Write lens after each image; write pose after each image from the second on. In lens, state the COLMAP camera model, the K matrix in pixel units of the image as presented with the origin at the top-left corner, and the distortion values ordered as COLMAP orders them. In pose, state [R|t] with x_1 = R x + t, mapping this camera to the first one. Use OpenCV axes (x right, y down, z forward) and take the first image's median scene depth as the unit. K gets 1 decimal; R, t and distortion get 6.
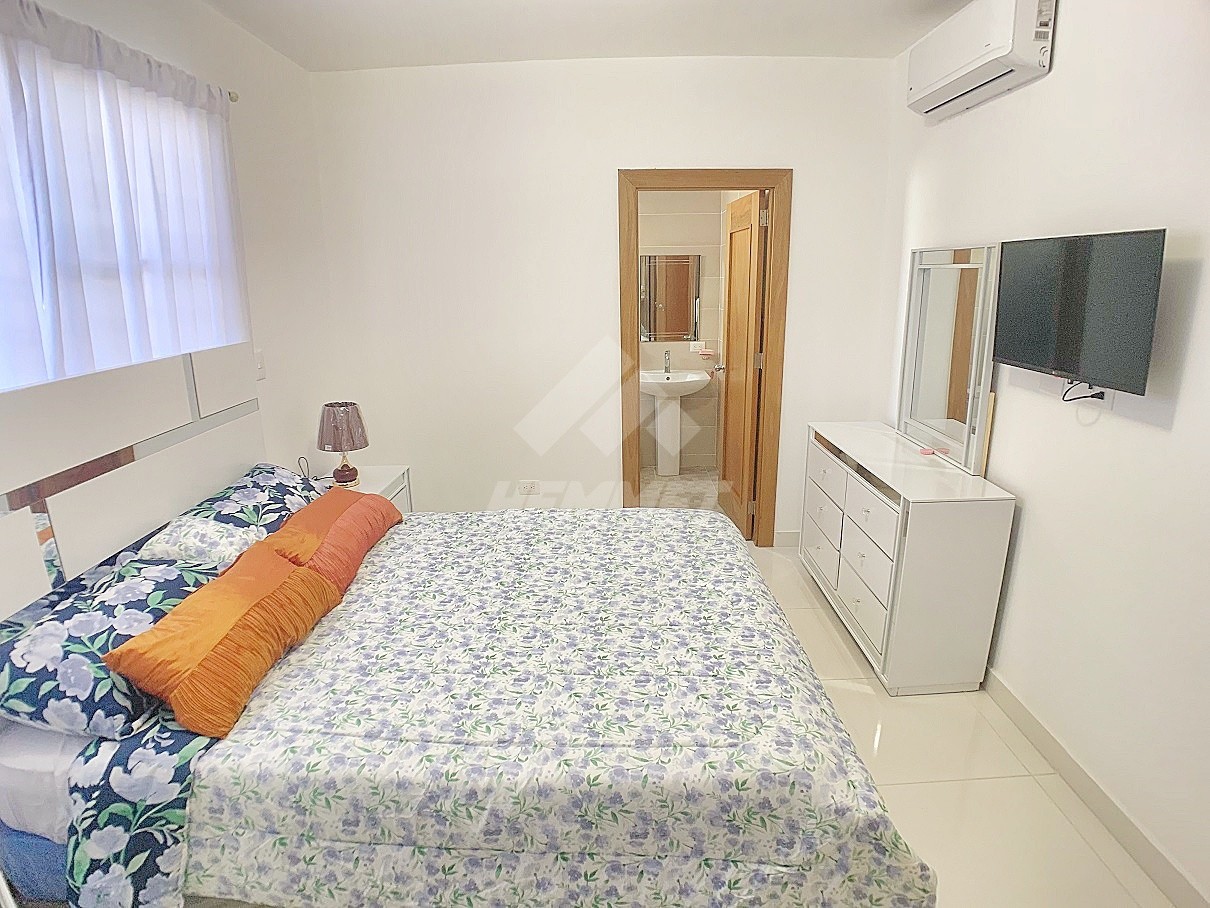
lens RADIAL K [[671.2, 0, 605.0], [0, 671.2, 454.0], [0, 0, 1]] dist [-0.120337, 0.035365]
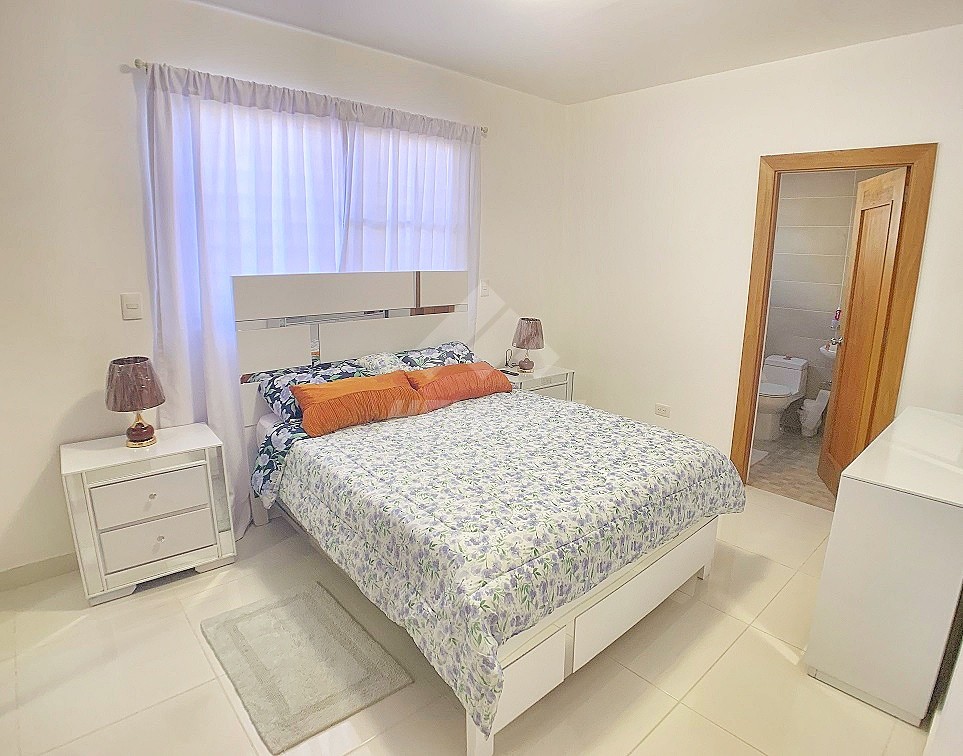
lens RADIAL K [[540.1, 0, 481.5], [0, 540.1, 378.0], [0, 0, 1]] dist [-0.083414, -0.000514]
pose [[0.654411, 0.194610, -0.730666, 0.851650], [-0.224714, 0.972708, 0.057815, 0.016412], [0.721976, 0.126356, 0.680282, 0.126742]]
